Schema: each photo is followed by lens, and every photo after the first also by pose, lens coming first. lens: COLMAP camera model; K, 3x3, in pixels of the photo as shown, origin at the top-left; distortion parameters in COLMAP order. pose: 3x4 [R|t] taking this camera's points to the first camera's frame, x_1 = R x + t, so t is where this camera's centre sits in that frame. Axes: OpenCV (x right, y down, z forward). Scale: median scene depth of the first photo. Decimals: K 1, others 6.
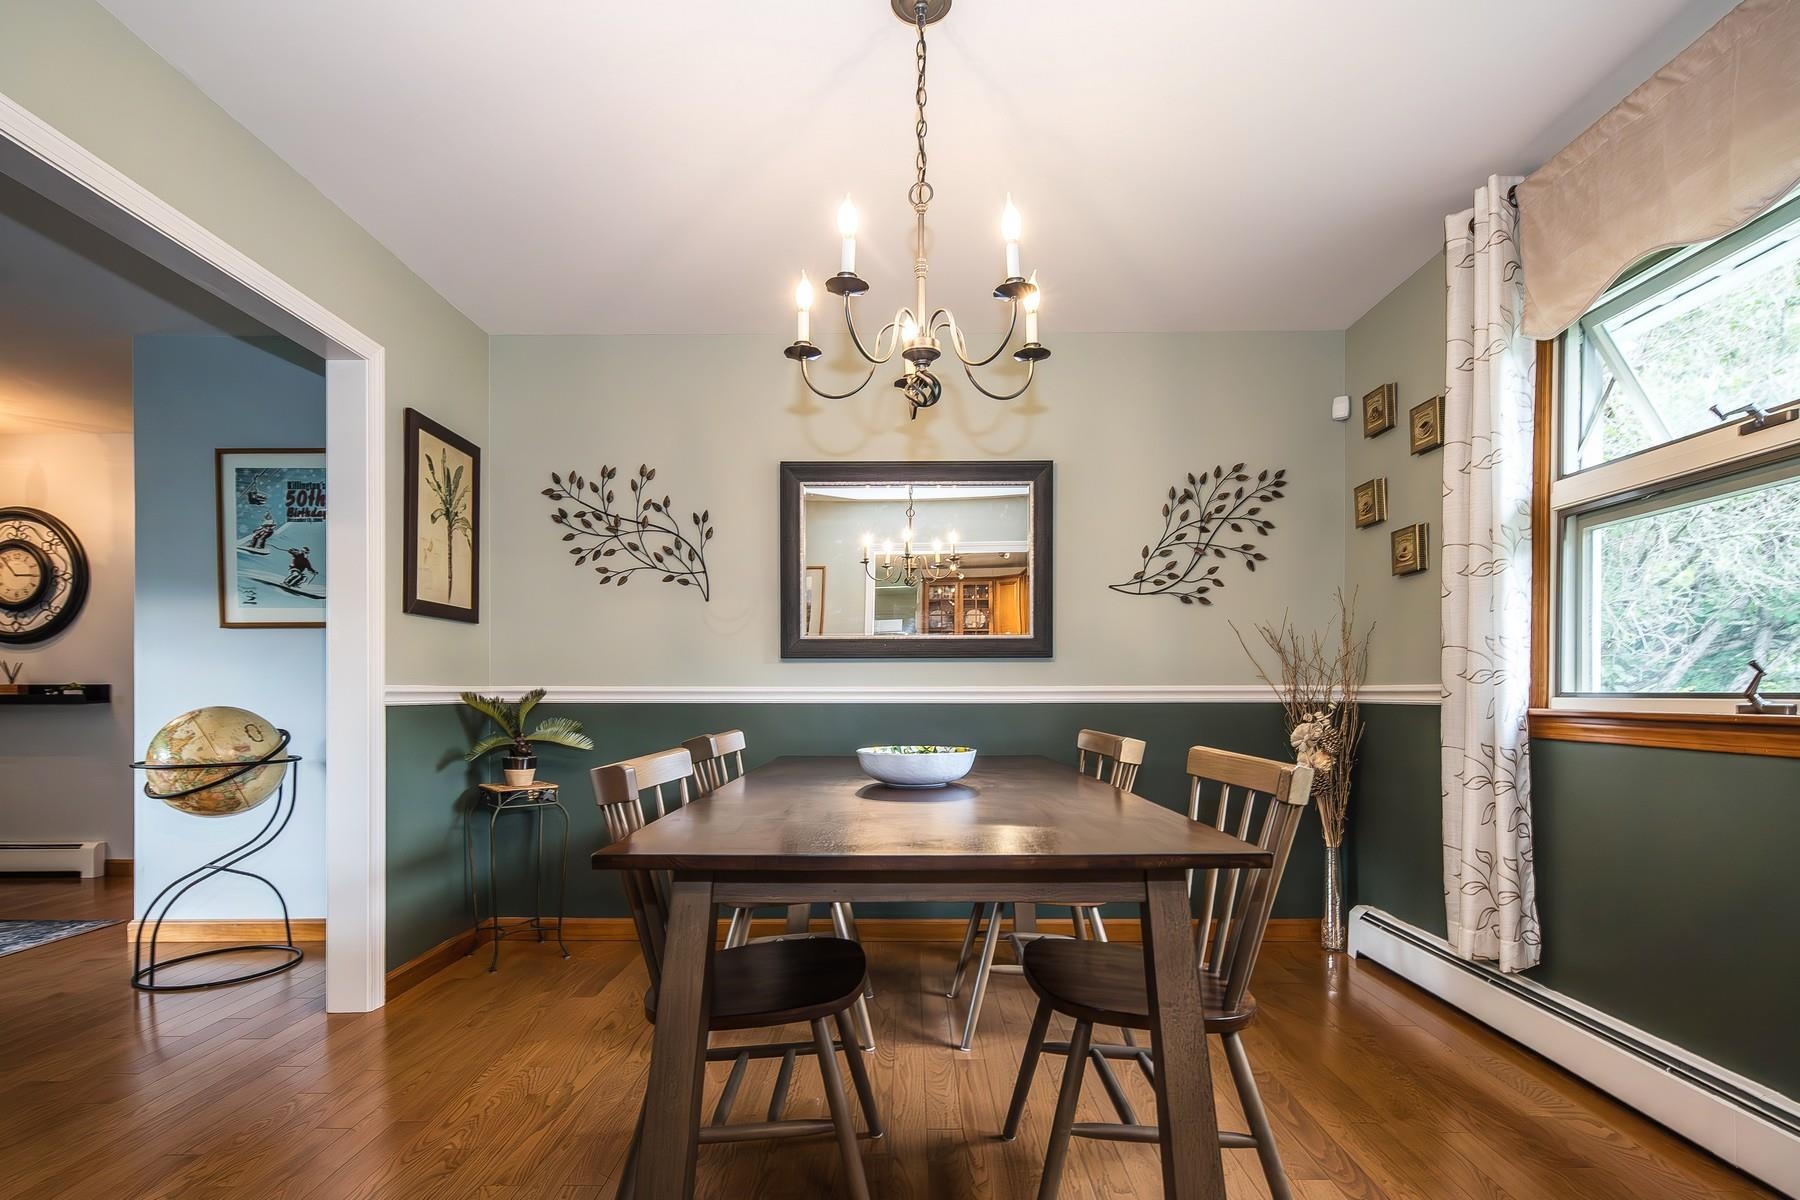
lens RADIAL K [[886.1, 0, 899.3], [0, 886.1, 690.2], [0, 0, 1]] dist [0.003266, 0.001591]
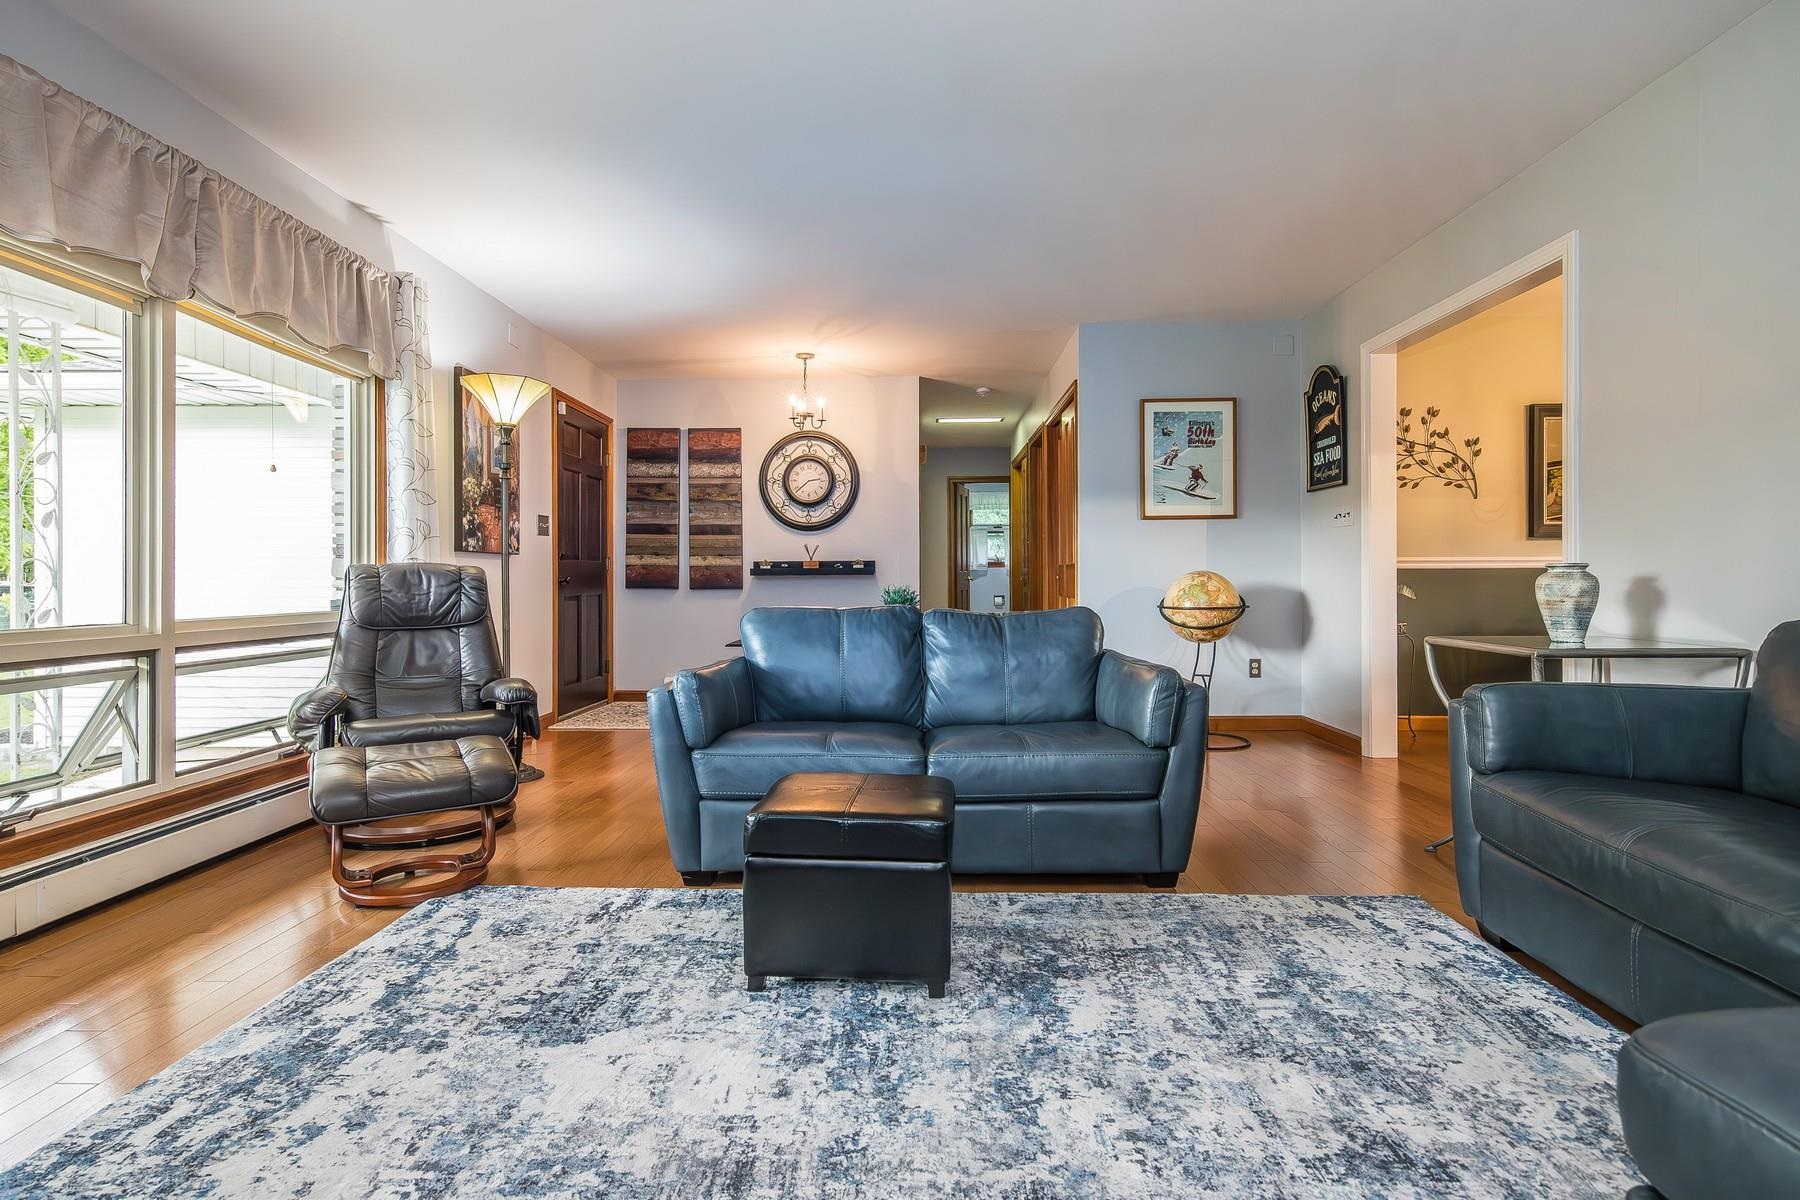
lens RADIAL K [[886.1, 0, 899.2], [0, 886.1, 583.6], [0, 0, 1]] dist [0.003266, 0.001591]
pose [[0.999715, -0.005235, -0.023288, -1.138087], [0.005554, 0.999891, 0.013664, 0.014738], [0.023214, -0.013789, 0.999635, -0.497076]]
